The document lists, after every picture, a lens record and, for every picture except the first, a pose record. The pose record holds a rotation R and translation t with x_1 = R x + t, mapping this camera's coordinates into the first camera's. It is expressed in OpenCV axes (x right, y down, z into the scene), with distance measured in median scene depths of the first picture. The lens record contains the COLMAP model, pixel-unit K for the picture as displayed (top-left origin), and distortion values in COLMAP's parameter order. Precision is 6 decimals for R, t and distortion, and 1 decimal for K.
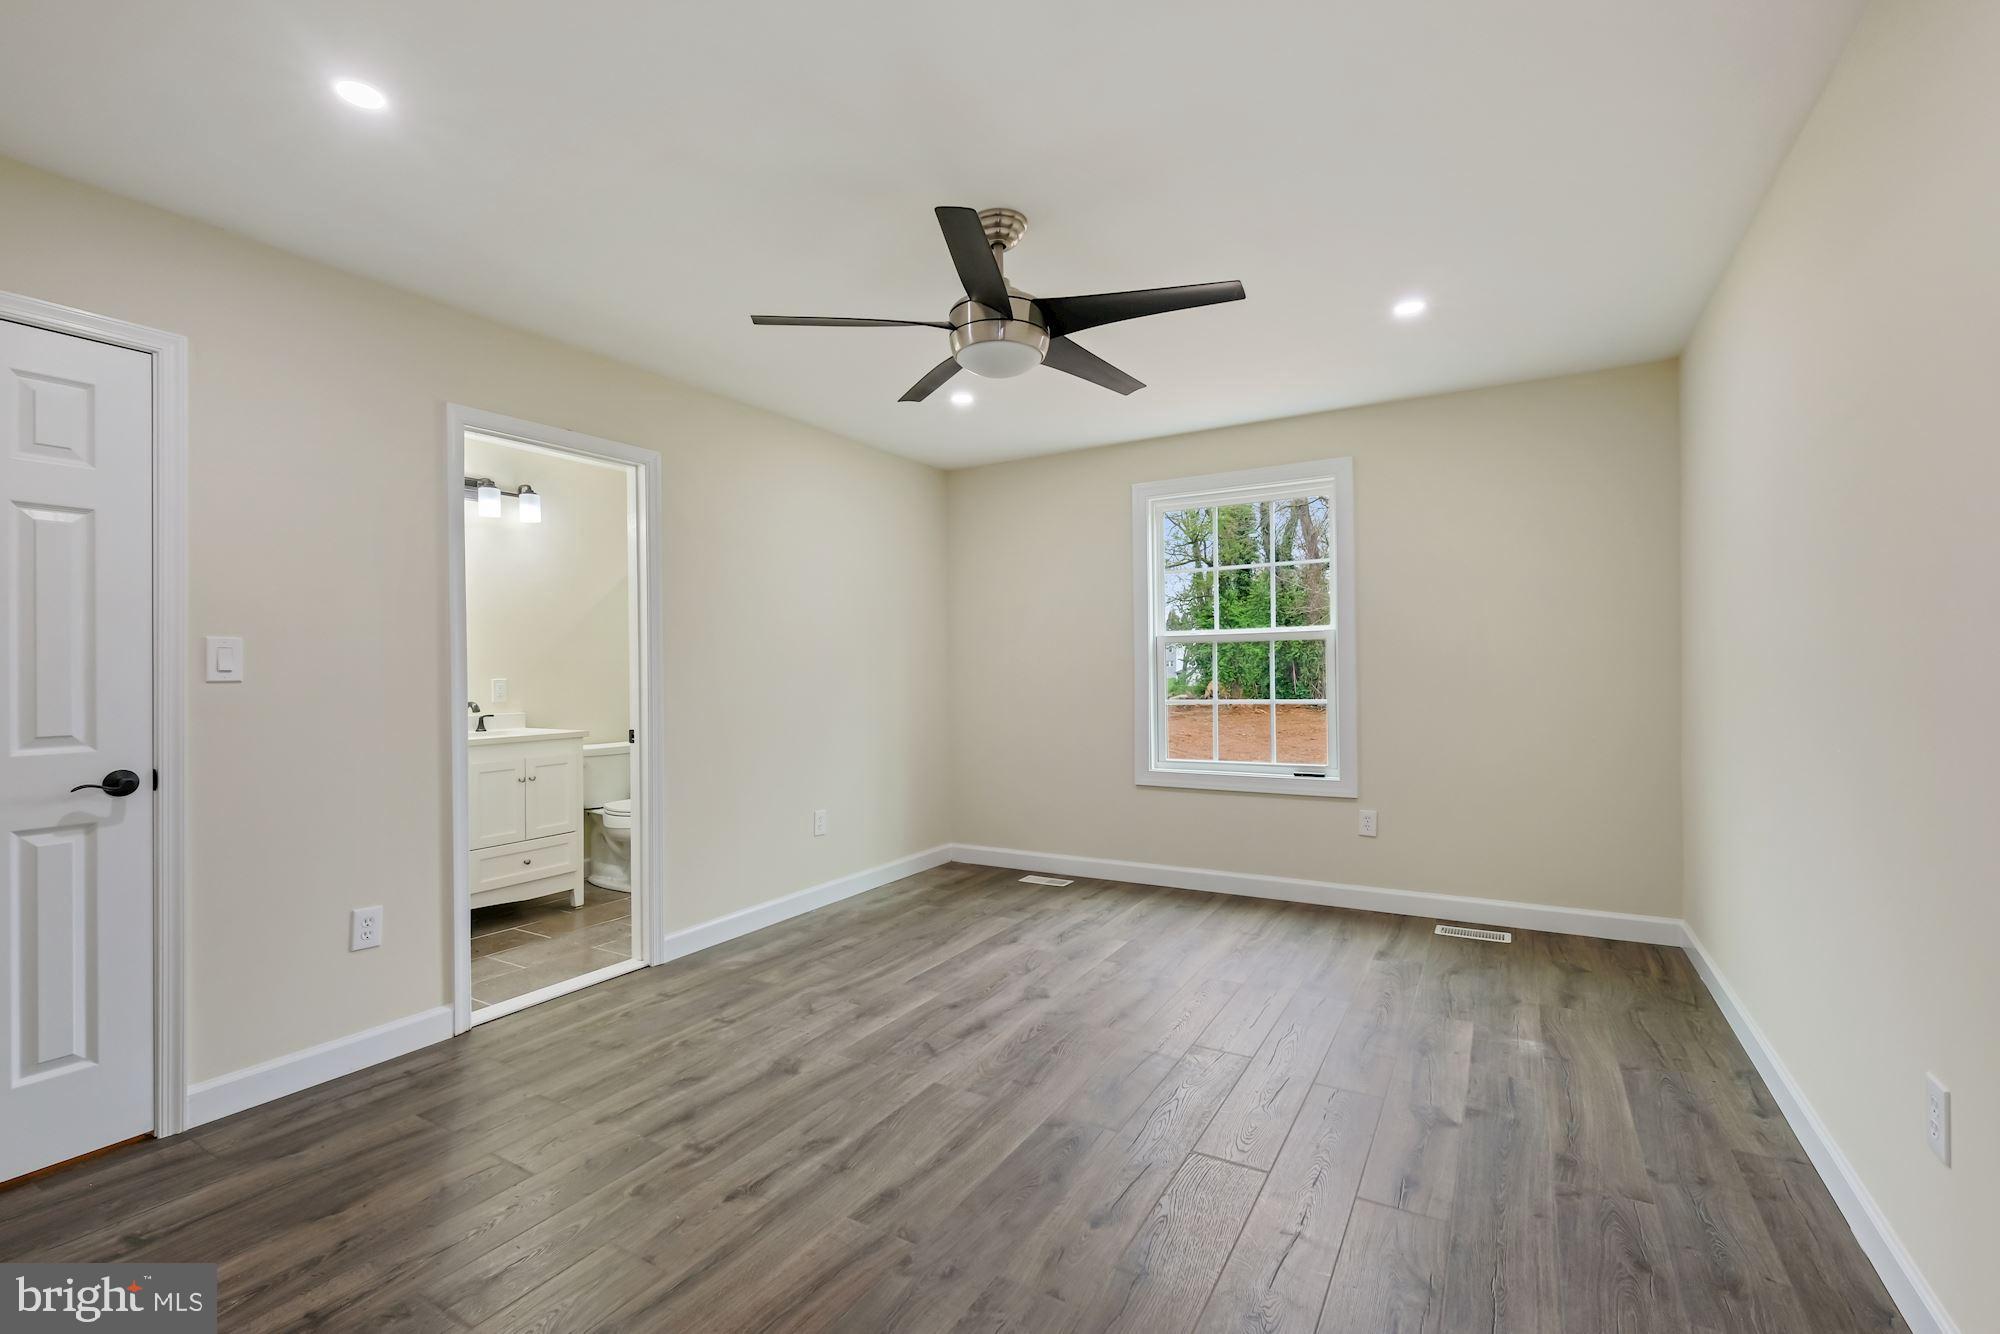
lens RADIAL K [[866.3, 0, 1000.6], [0, 866.3, 673.5], [0, 0, 1]] dist [-0.001438, 0.000086]
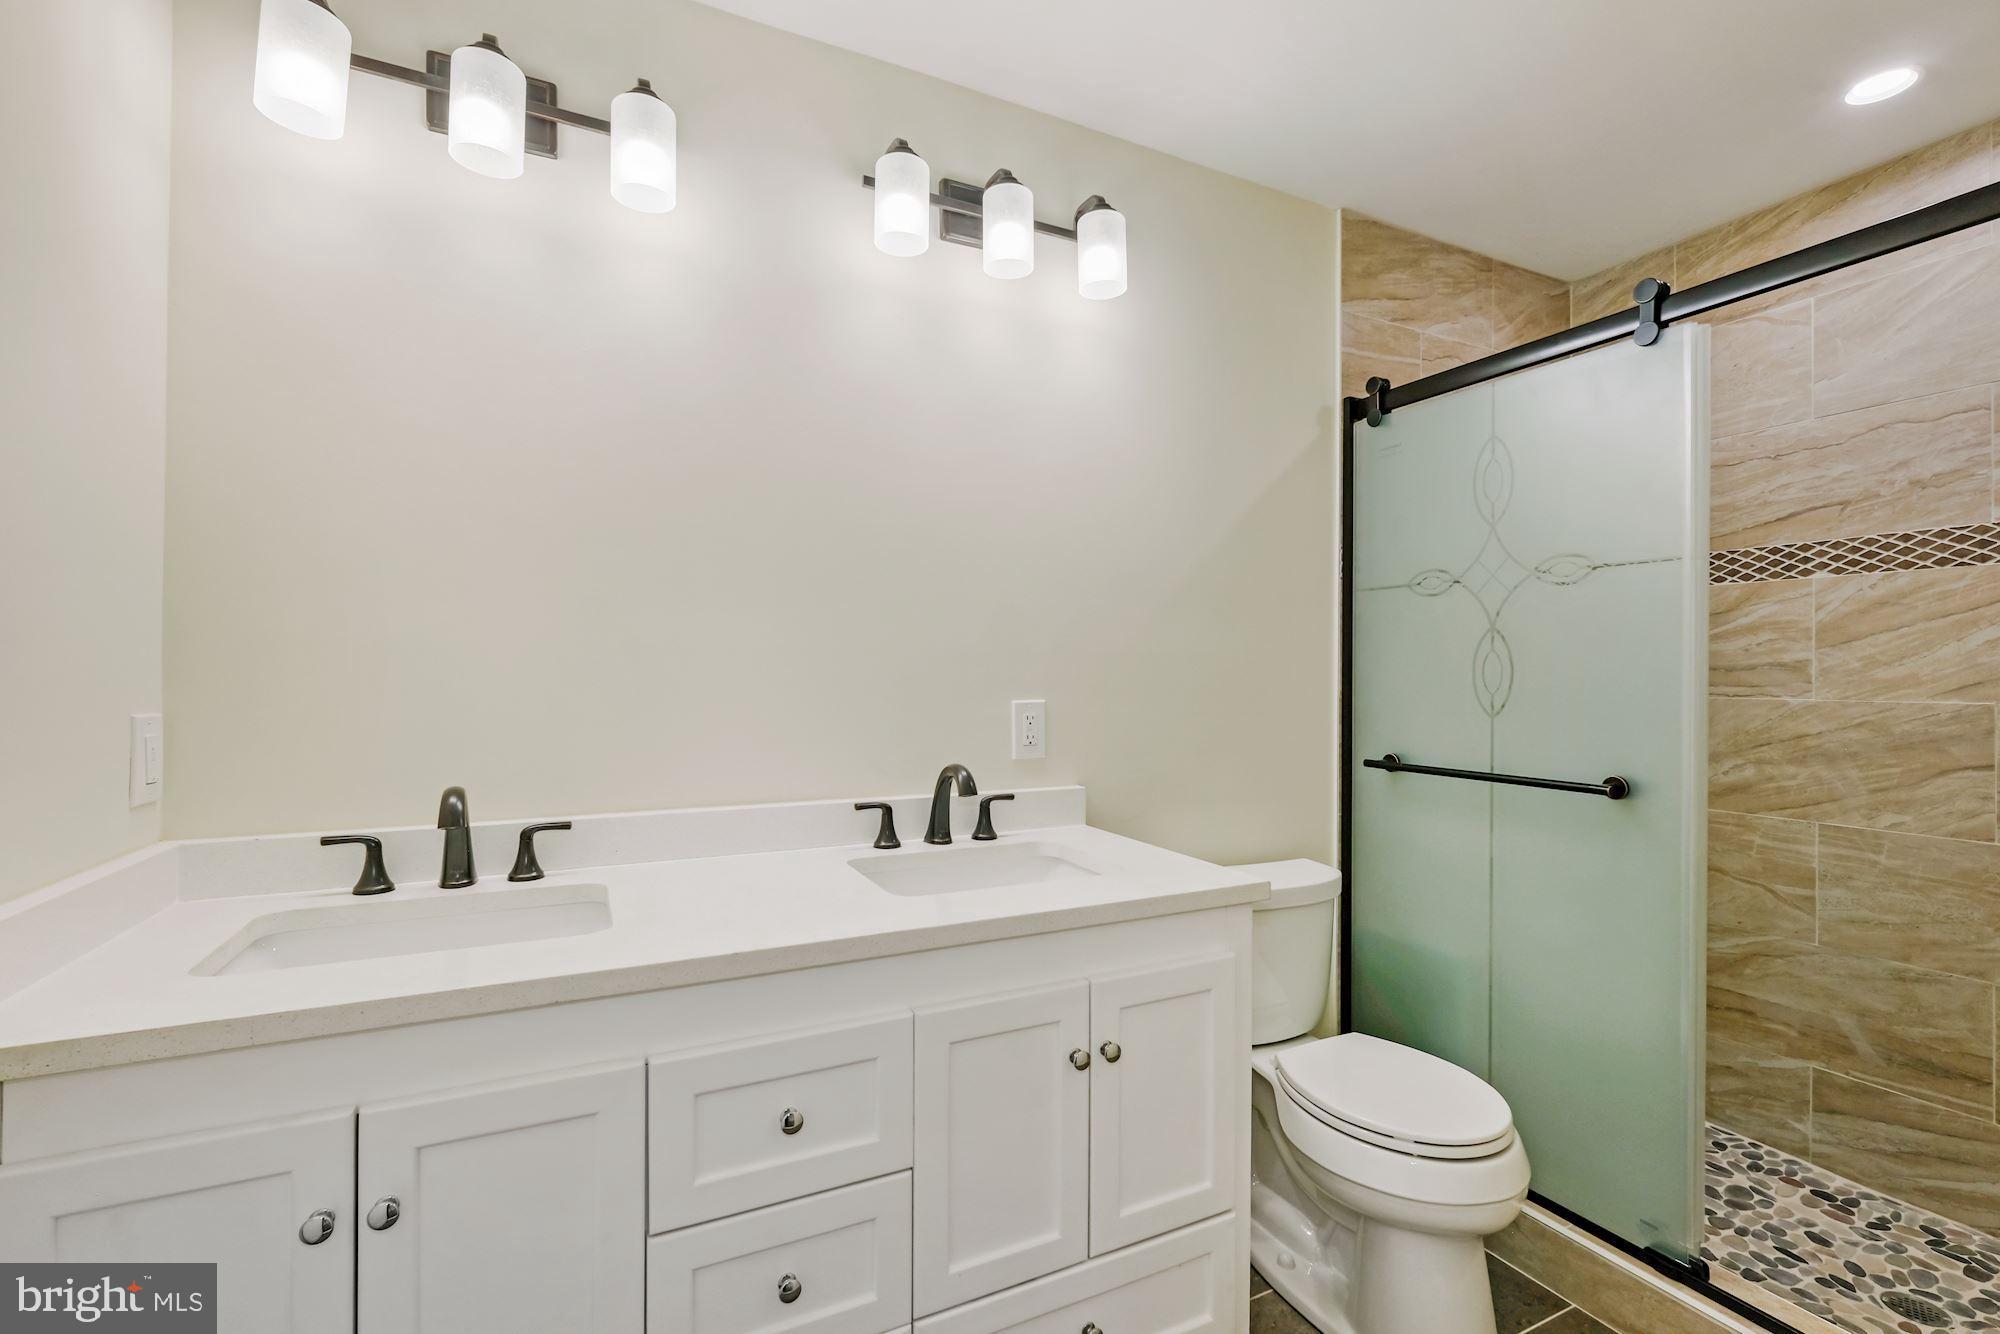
lens RADIAL K [[866.3, 0, 1000.6], [0, 866.3, 673.5], [0, 0, 1]] dist [-0.001438, 0.000086]
pose [[0.835507, 0.007557, -0.549427, -0.384899], [-0.010149, 0.999947, -0.001680, -0.006034], [0.549385, 0.006979, 0.835540, 0.685147]]
